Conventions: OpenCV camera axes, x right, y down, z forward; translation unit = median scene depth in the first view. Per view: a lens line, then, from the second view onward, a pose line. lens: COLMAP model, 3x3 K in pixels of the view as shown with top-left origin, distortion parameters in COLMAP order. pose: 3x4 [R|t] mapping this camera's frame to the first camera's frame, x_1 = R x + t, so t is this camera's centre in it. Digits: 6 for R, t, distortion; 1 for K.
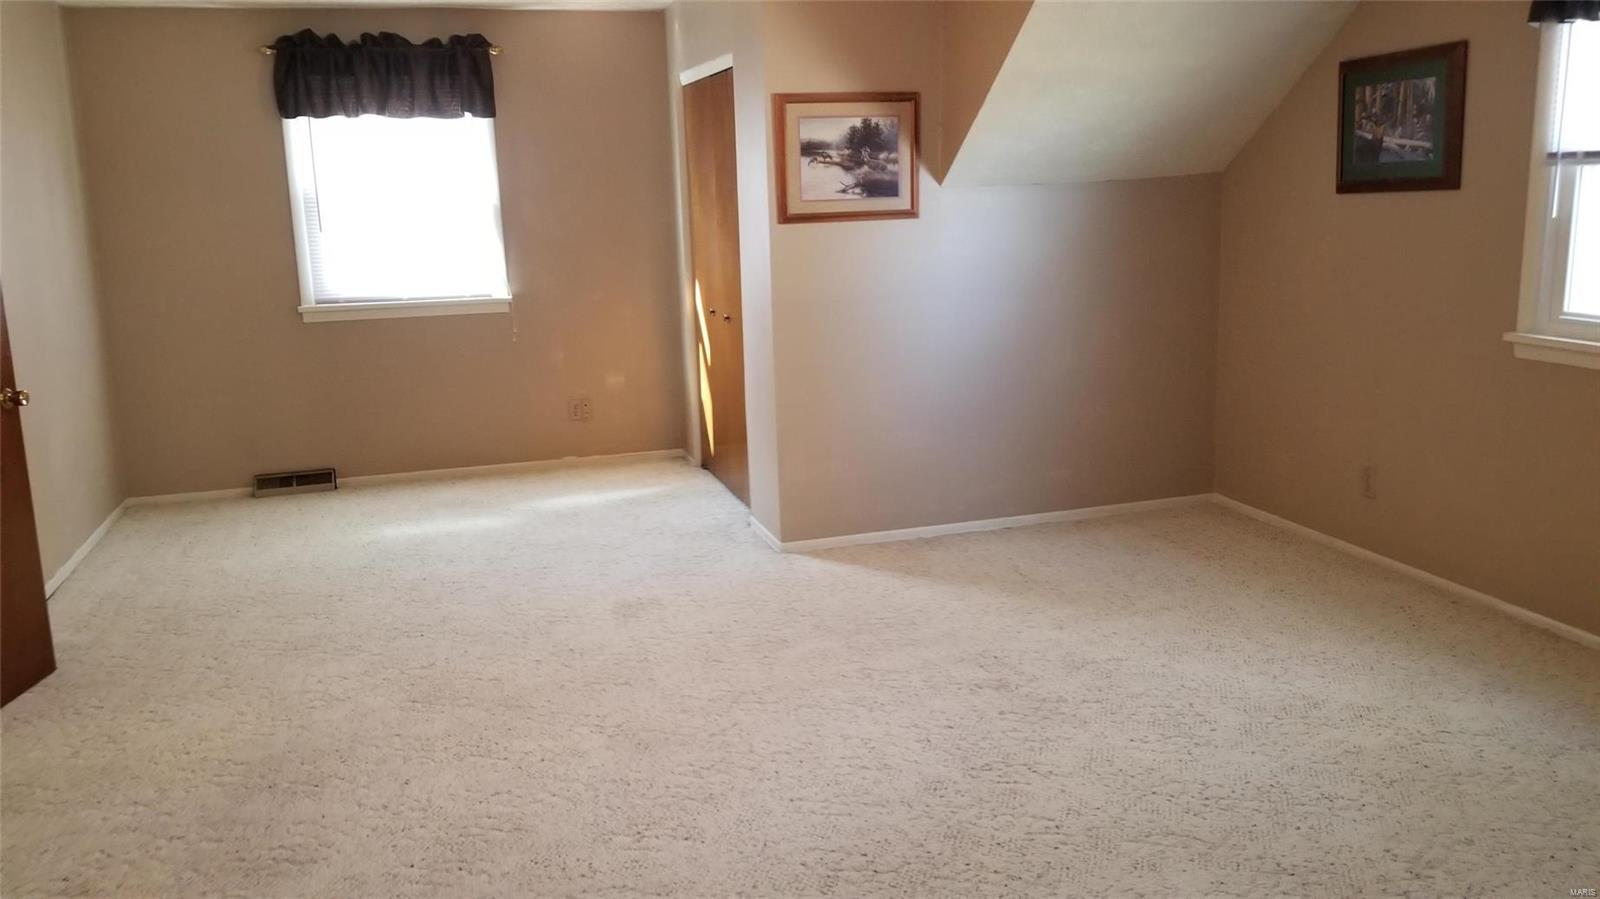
lens RADIAL K [[1231.1, 0, 794.5], [0, 1231.1, 452.4], [0, 0, 1]] dist [0.036024, -0.069485]
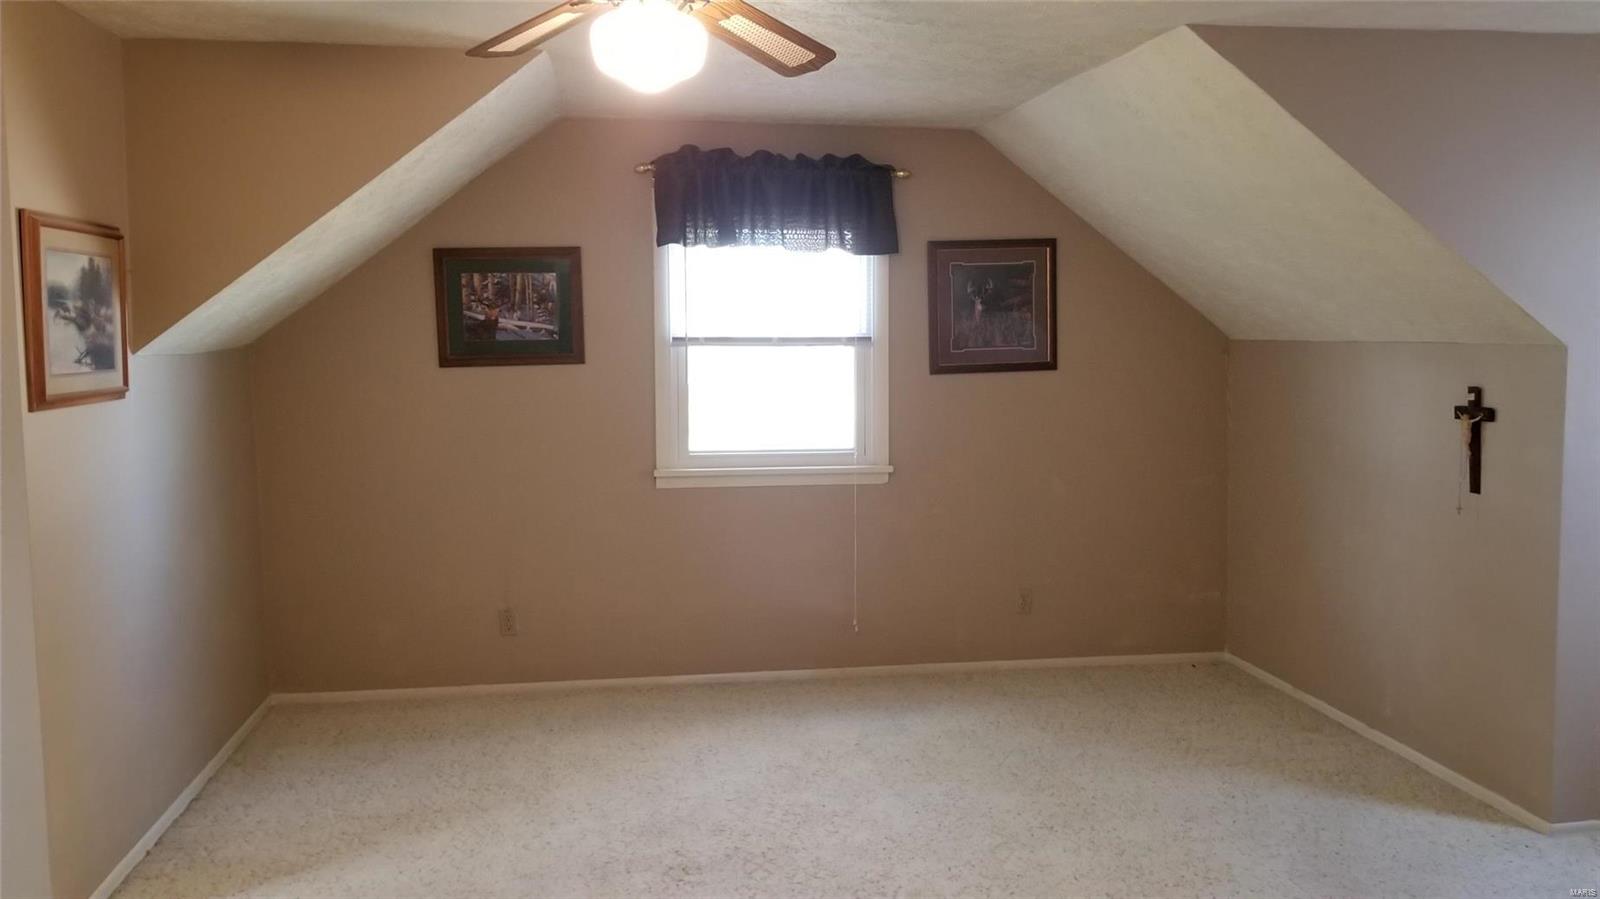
lens RADIAL K [[1231.1, 0, 792.5], [0, 1231.1, 443.7], [0, 0, 1]] dist [0.036024, -0.069485]
pose [[0.137383, -0.058981, 0.988760, -0.616583], [0.207160, 0.977861, 0.029547, -0.118645], [-0.968613, 0.200772, 0.146560, 0.589416]]
